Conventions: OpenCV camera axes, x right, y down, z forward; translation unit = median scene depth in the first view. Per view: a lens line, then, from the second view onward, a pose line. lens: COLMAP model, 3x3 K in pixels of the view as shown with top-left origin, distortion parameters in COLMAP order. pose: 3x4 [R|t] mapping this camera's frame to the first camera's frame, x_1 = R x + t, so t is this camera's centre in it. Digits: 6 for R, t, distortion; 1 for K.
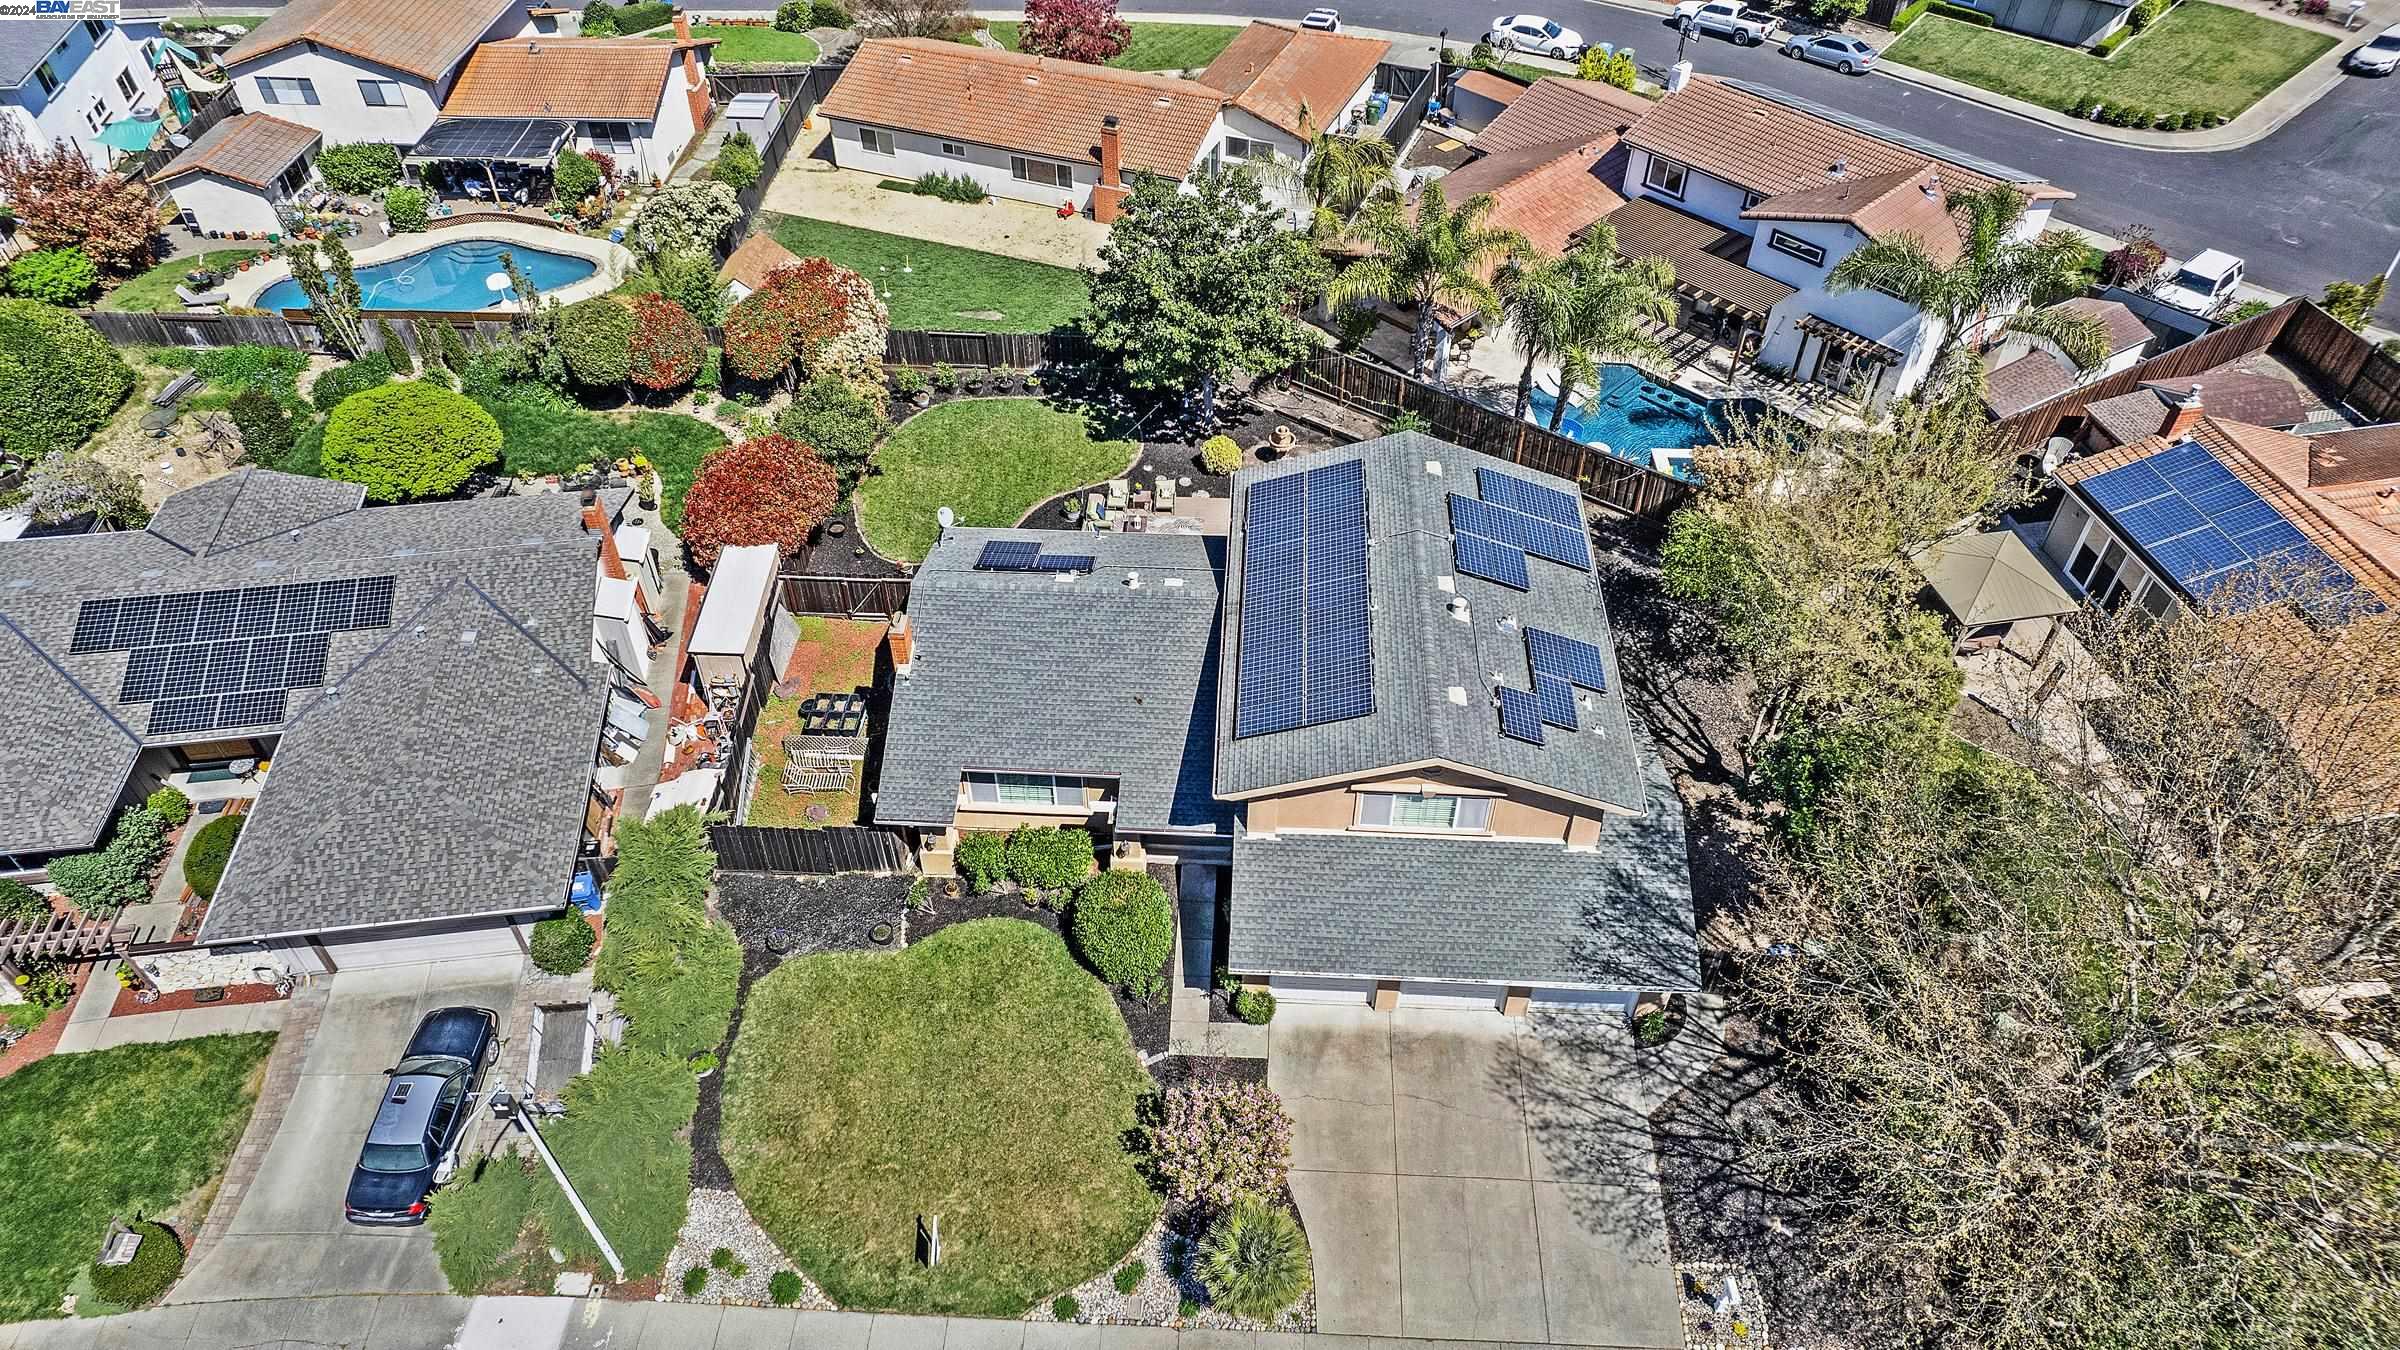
lens RADIAL K [[1524.1, 0, 1200.4], [0, 1524.1, 668.7], [0, 0, 1]] dist [-0.050632, 0.073185]
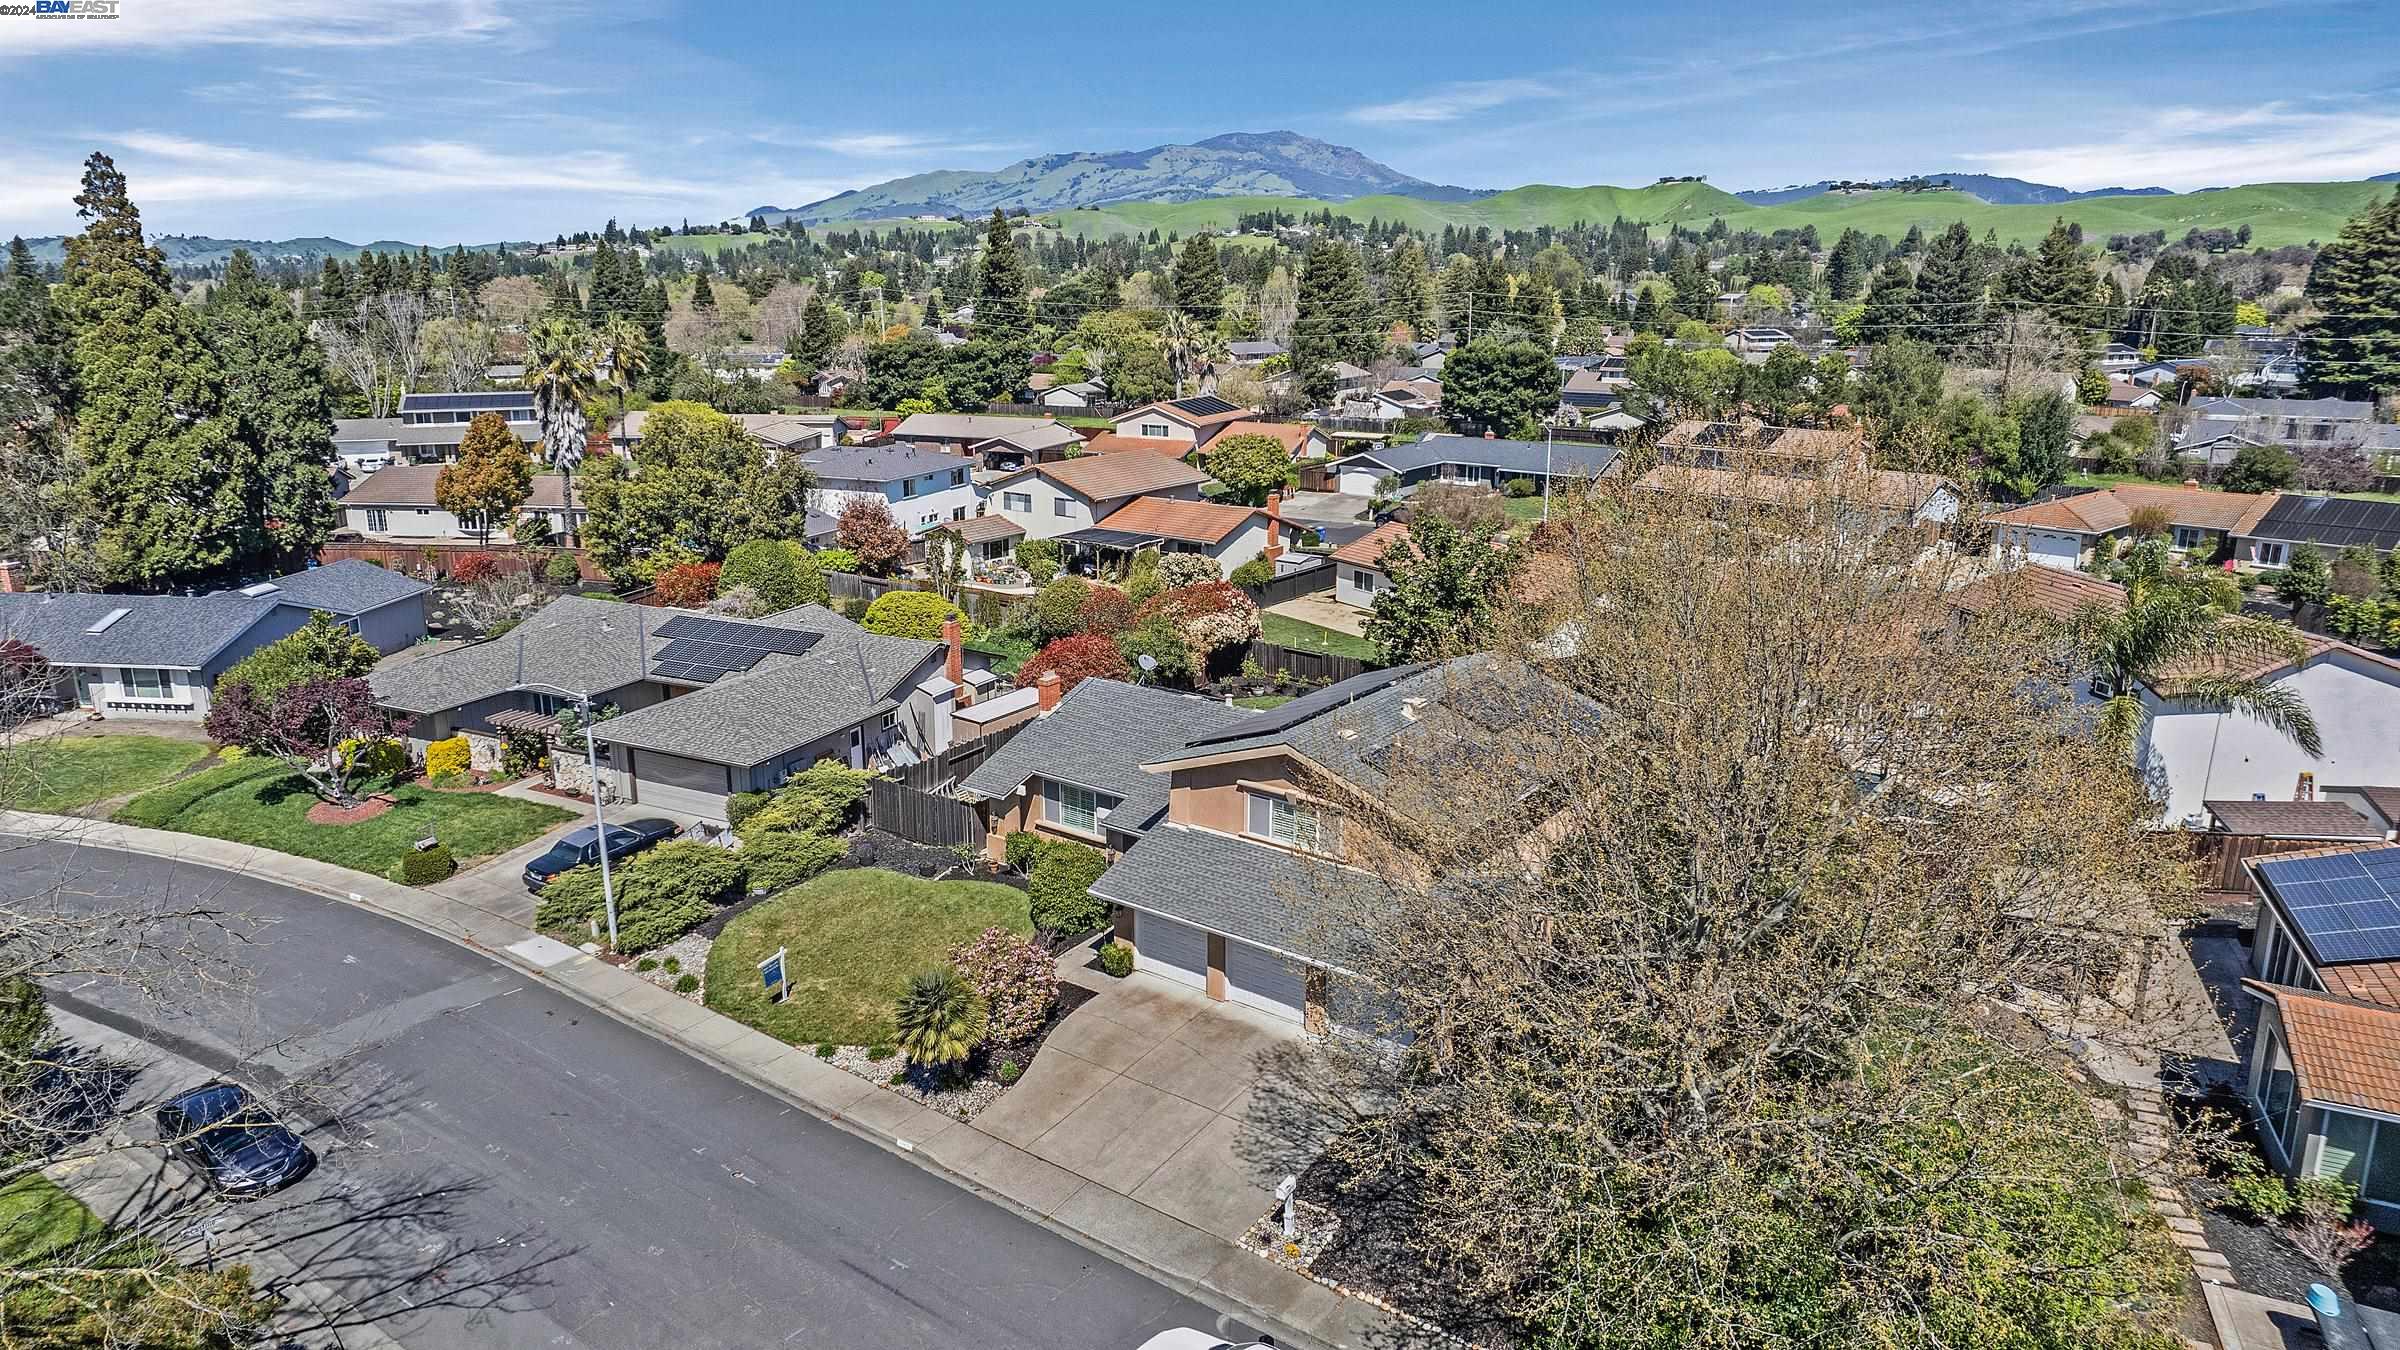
lens RADIAL K [[1524.1, 0, 1200.4], [0, 1524.1, 668.7], [0, 0, 1]] dist [-0.050632, 0.073185]
pose [[0.830223, 0.141243, -0.539241, 0.490722], [-0.385691, 0.843978, -0.372752, 0.319603], [0.402459, 0.517447, 0.755166, 0.031404]]
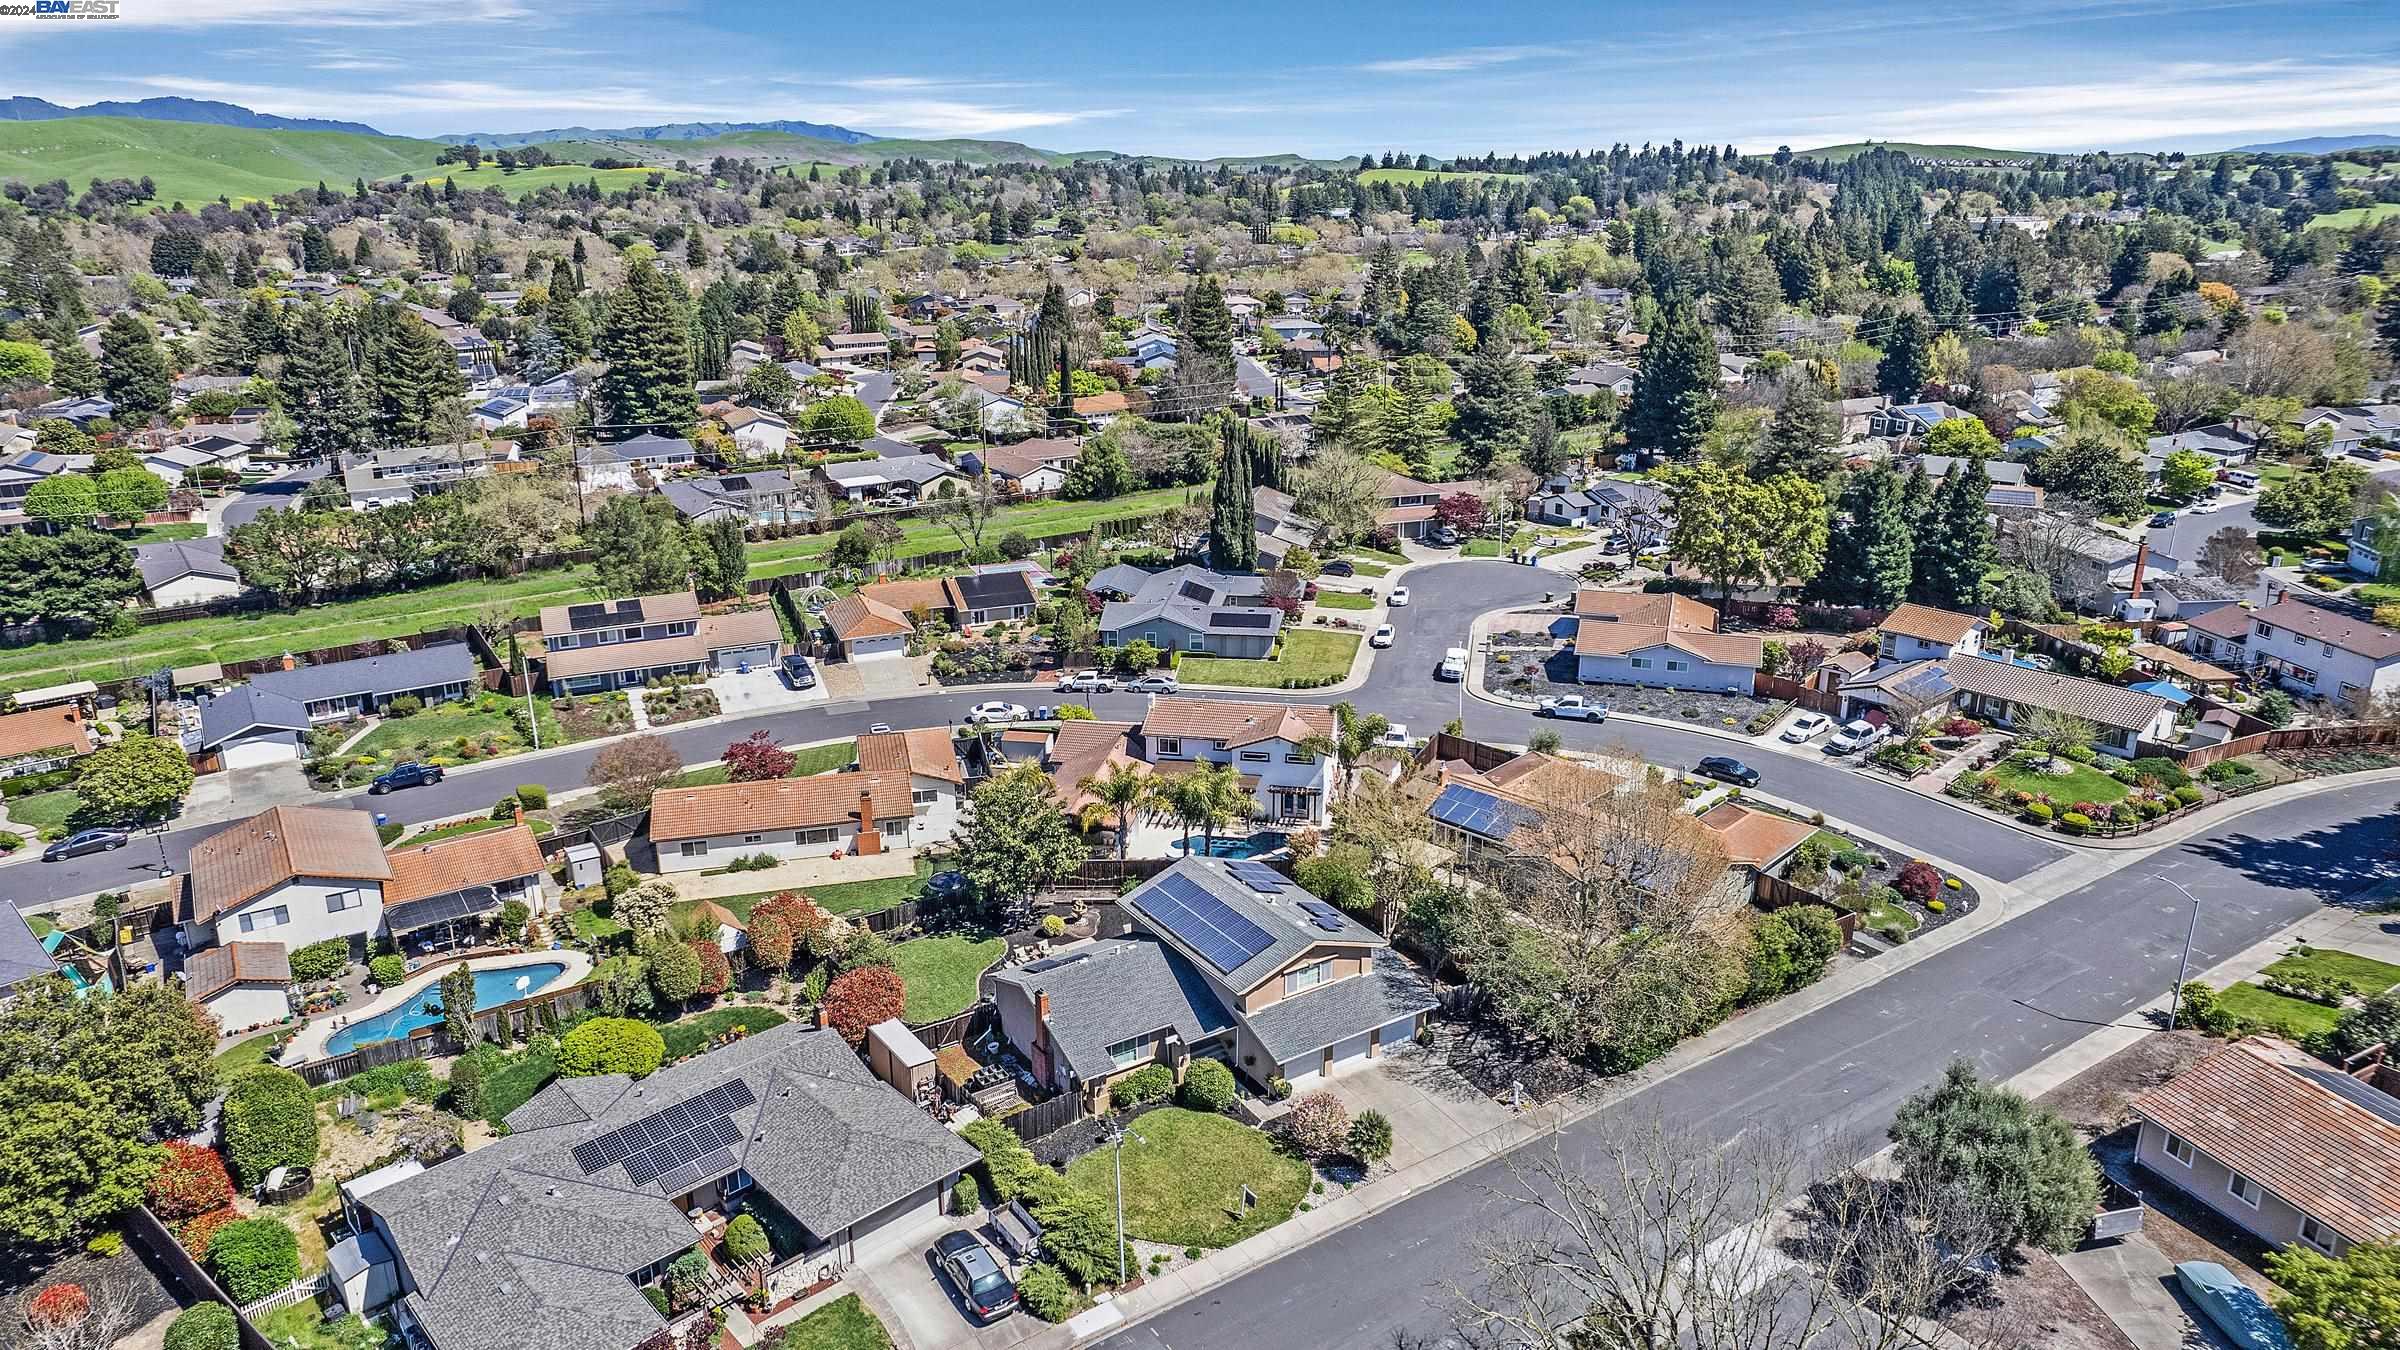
lens RADIAL K [[1524.1, 0, 1200.4], [0, 1524.1, 668.7], [0, 0, 1]] dist [-0.050632, 0.073185]
pose [[0.810960, -0.183074, 0.555724, -0.817035], [0.408432, 0.857218, -0.313624, 0.243206], [-0.418960, 0.481312, 0.769942, -0.629912]]
